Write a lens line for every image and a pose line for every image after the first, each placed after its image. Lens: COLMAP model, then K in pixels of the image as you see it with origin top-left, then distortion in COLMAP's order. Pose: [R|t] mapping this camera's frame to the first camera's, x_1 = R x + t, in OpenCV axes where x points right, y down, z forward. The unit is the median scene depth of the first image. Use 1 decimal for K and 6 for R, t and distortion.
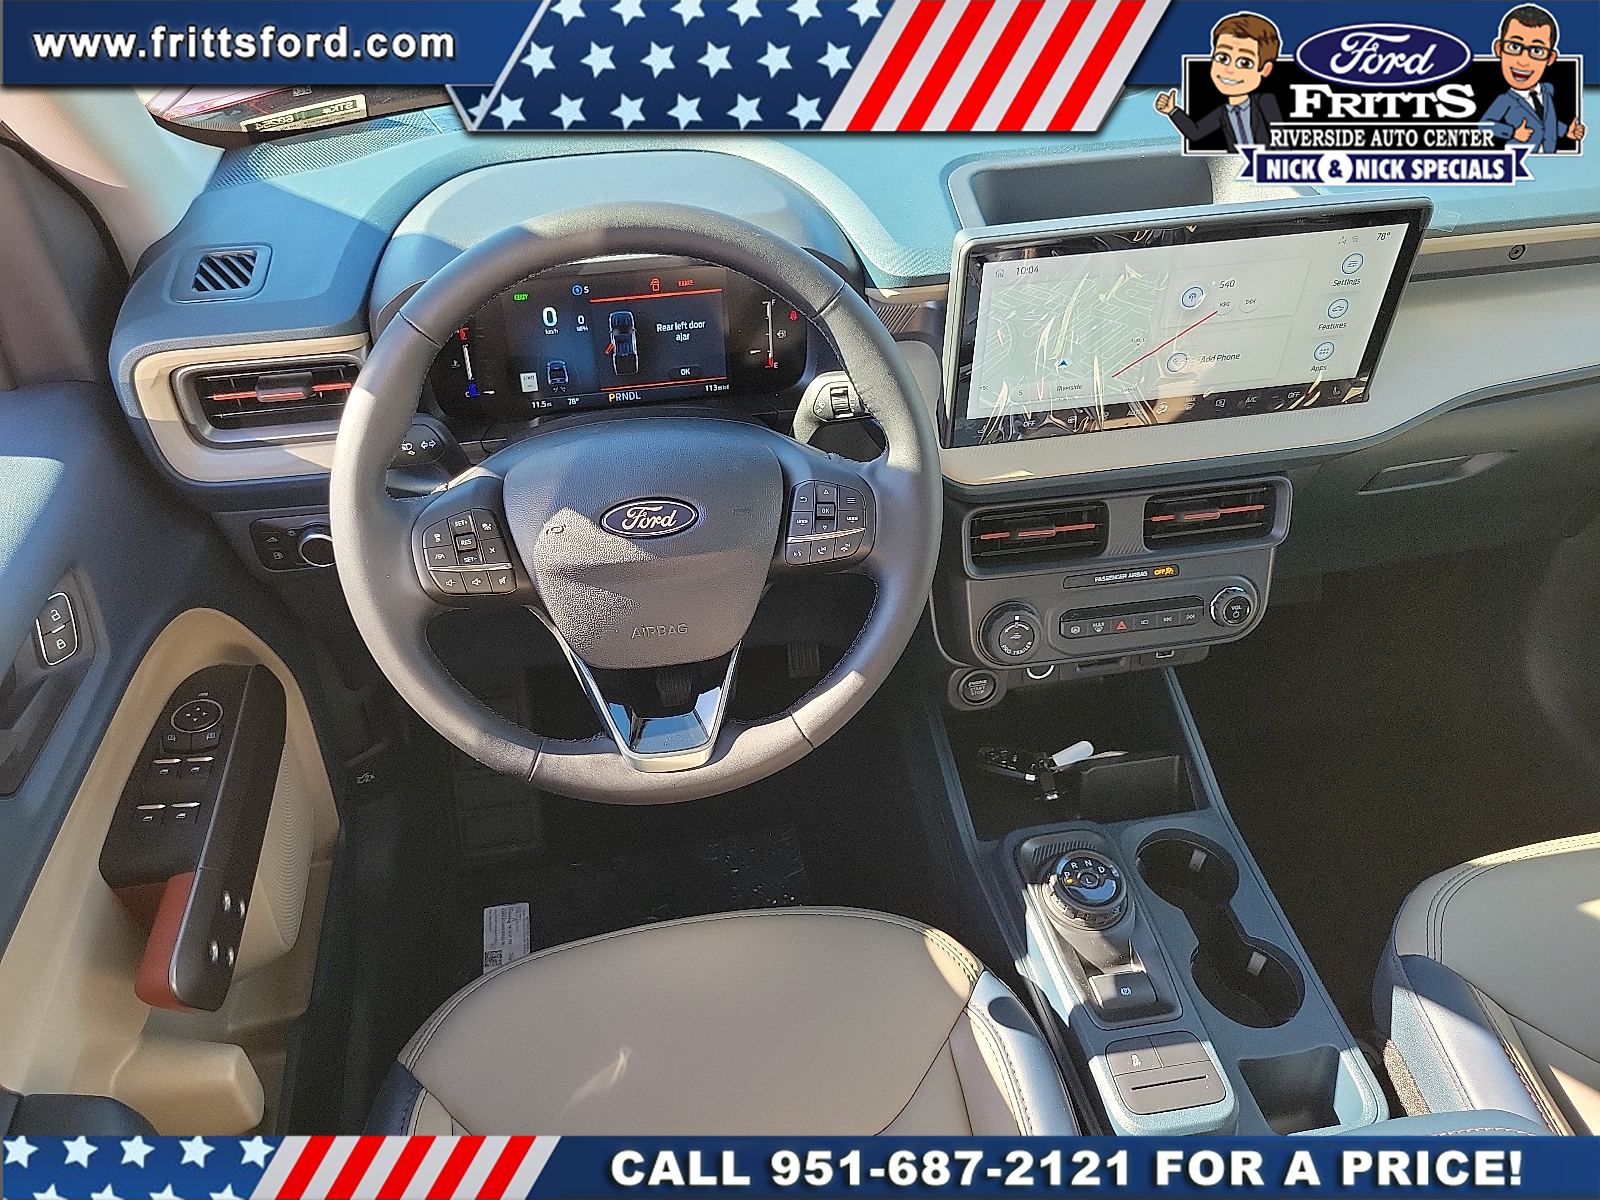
lens RADIAL K [[1174.5, 0, 786.7], [0, 1174.5, 601.1], [0, 0, 1]] dist [0.012632, -0.006966]
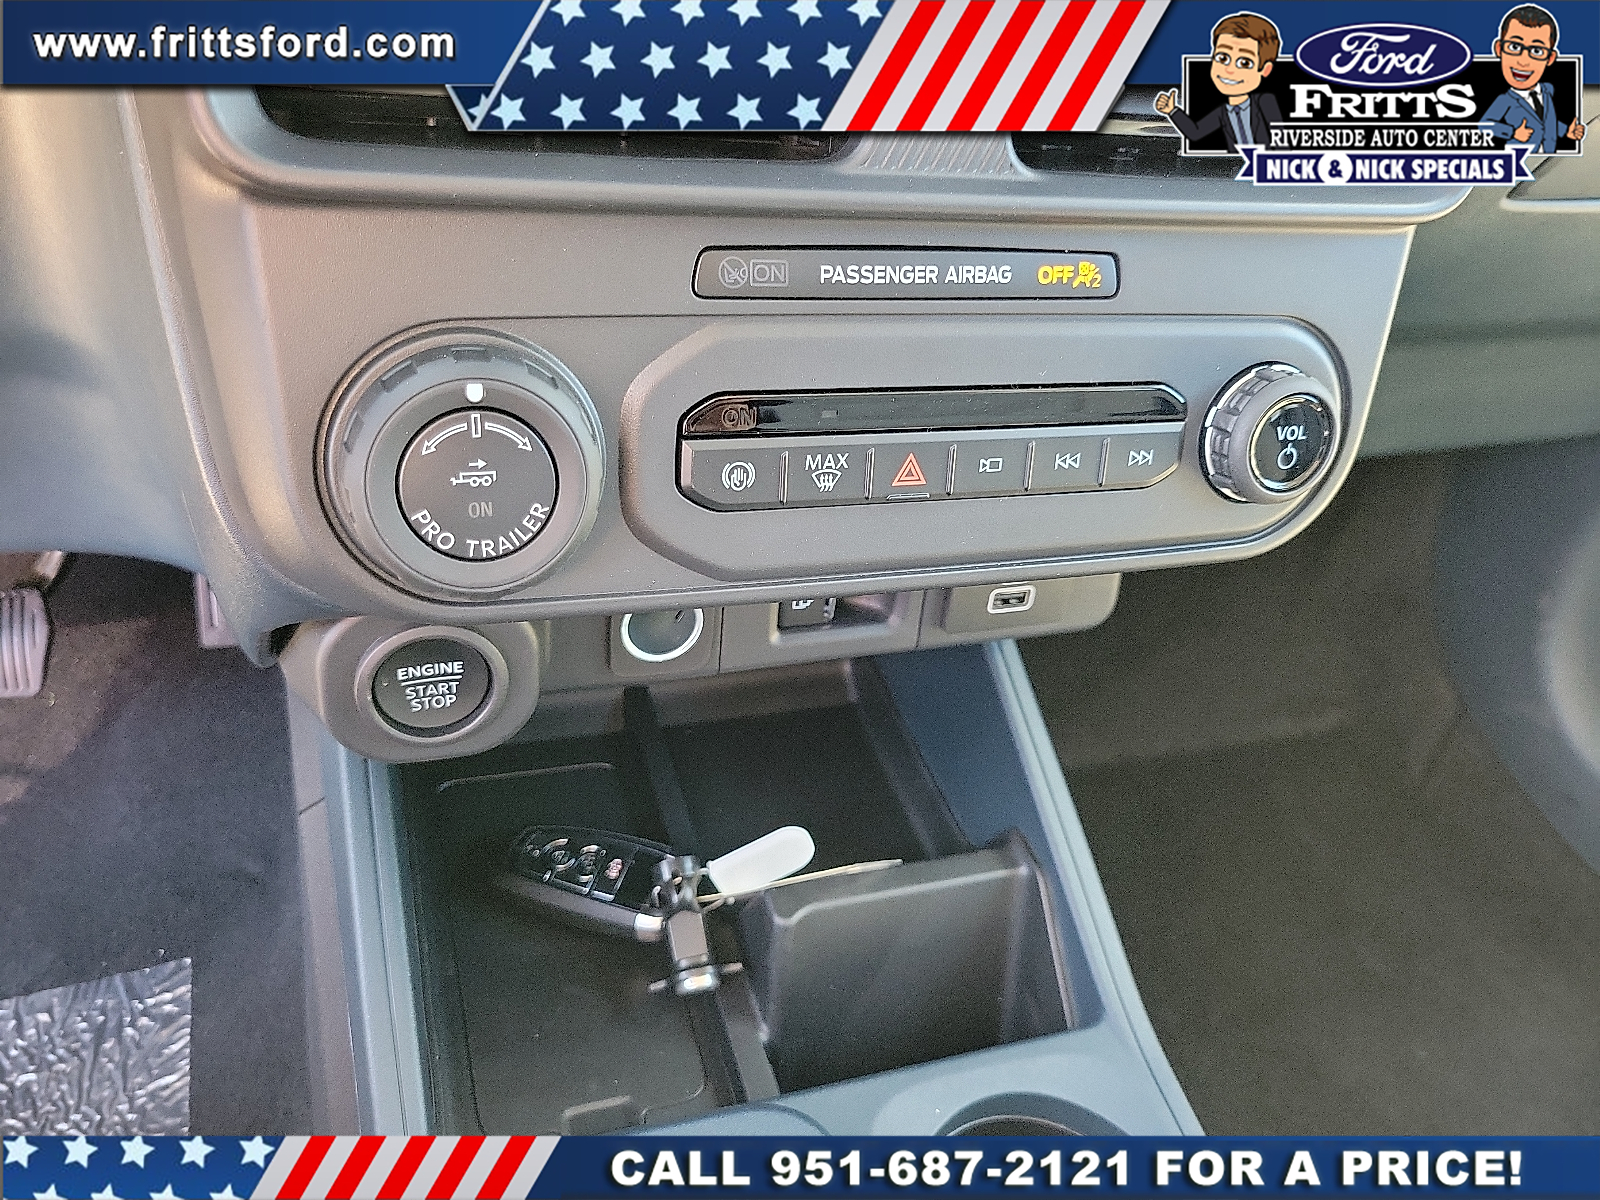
lens RADIAL K [[1174.5, 0, 803.1], [0, 1174.5, 600.9], [0, 0, 1]] dist [0.012632, -0.006966]
pose [[0.977261, 0.038842, 0.208452, 0.194383], [-0.042354, 0.999026, 0.012410, 0.045146], [-0.207767, -0.020956, 0.977954, 0.699640]]
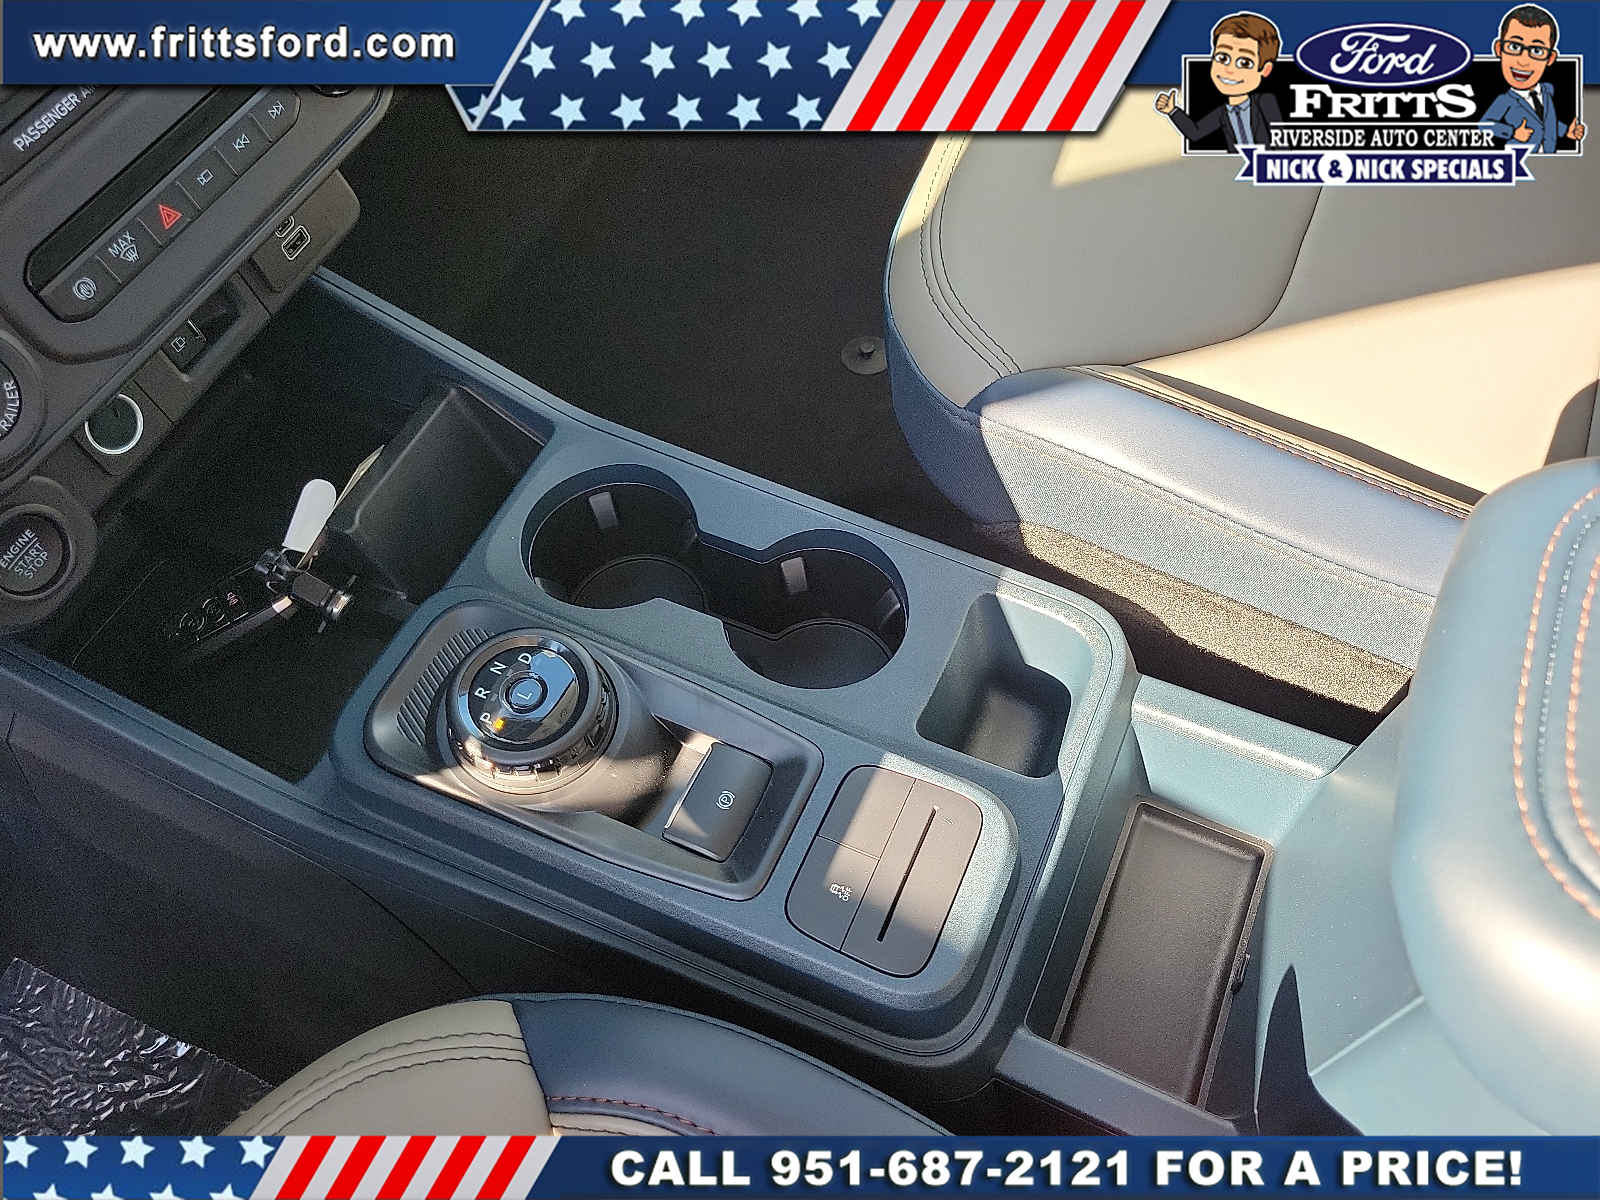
lens RADIAL K [[1174.5, 0, 793.1], [0, 1174.5, 608.7], [0, 0, 1]] dist [0.012632, -0.006966]
pose [[0.567951, -0.707463, 0.420628, 0.129984], [0.558000, 0.706642, 0.435079, 0.057325], [-0.605035, -0.012393, 0.796102, 0.506081]]
